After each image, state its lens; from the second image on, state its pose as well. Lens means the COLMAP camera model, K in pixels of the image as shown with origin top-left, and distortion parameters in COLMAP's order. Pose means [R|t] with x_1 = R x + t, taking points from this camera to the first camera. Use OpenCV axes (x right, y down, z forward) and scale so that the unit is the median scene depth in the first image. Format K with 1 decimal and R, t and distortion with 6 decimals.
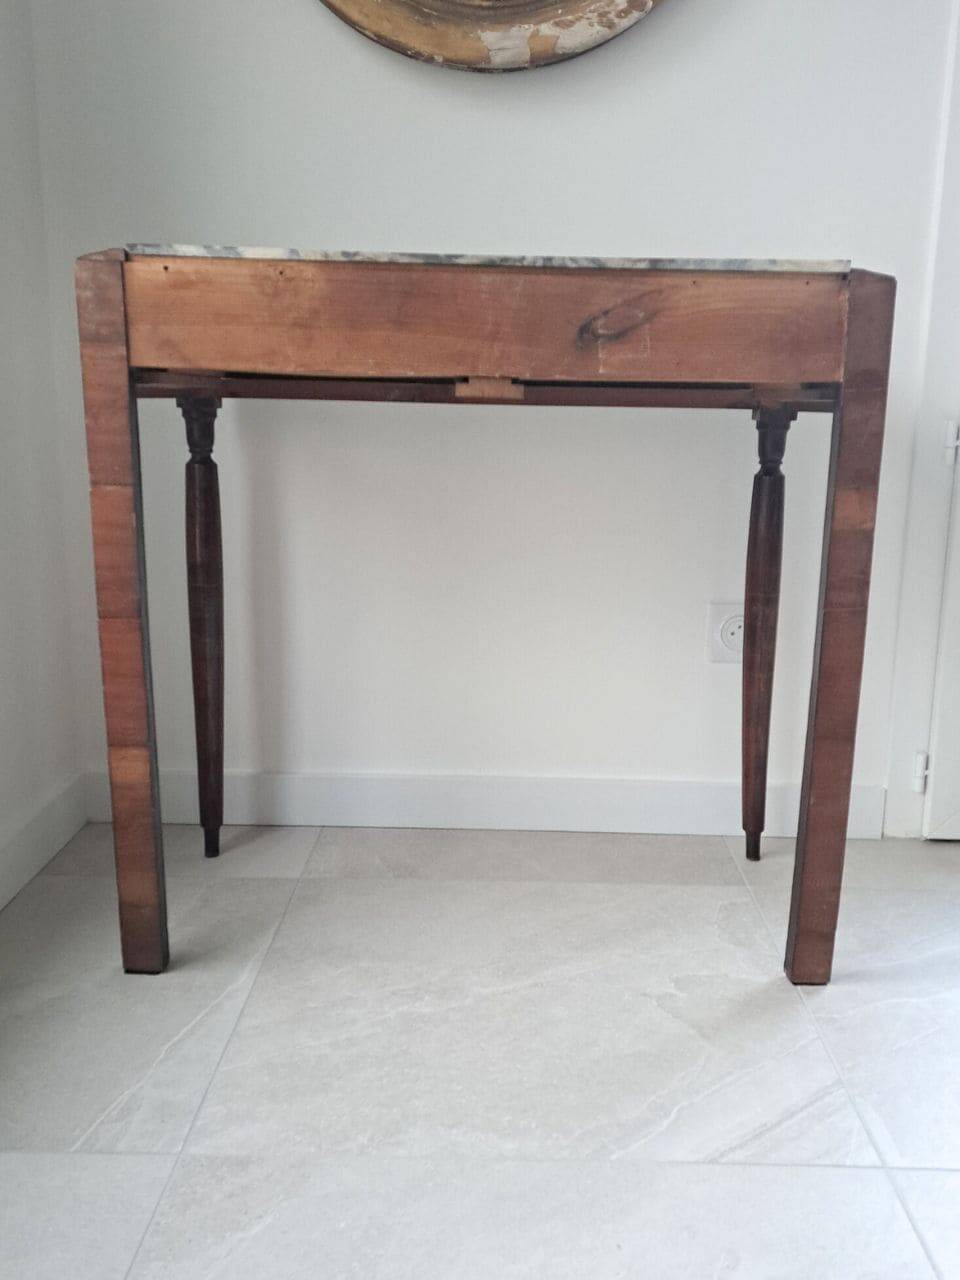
lens RADIAL K [[1216.2, 0, 481.6], [0, 1216.2, 650.0], [0, 0, 1]] dist [-0.005420, 0.000000]
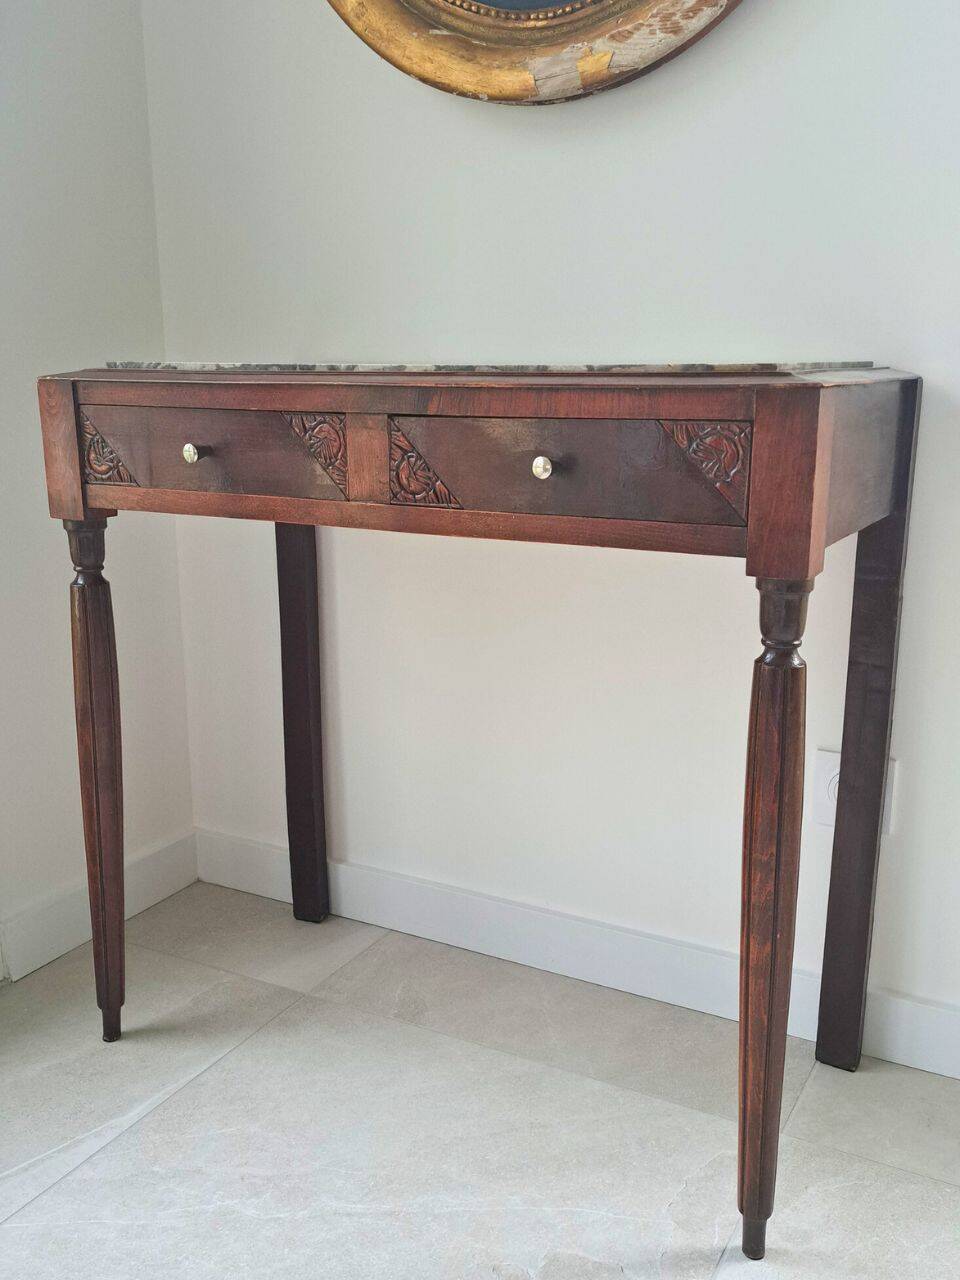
lens RADIAL K [[1216.2, 0, 532.3], [0, 1216.2, 614.0], [0, 0, 1]] dist [-0.005420, 0.000000]
pose [[0.887848, 0.079580, -0.453202, 0.415488], [-0.076217, 0.996760, 0.025714, -0.145090], [0.453780, 0.011712, 0.891037, 0.250546]]
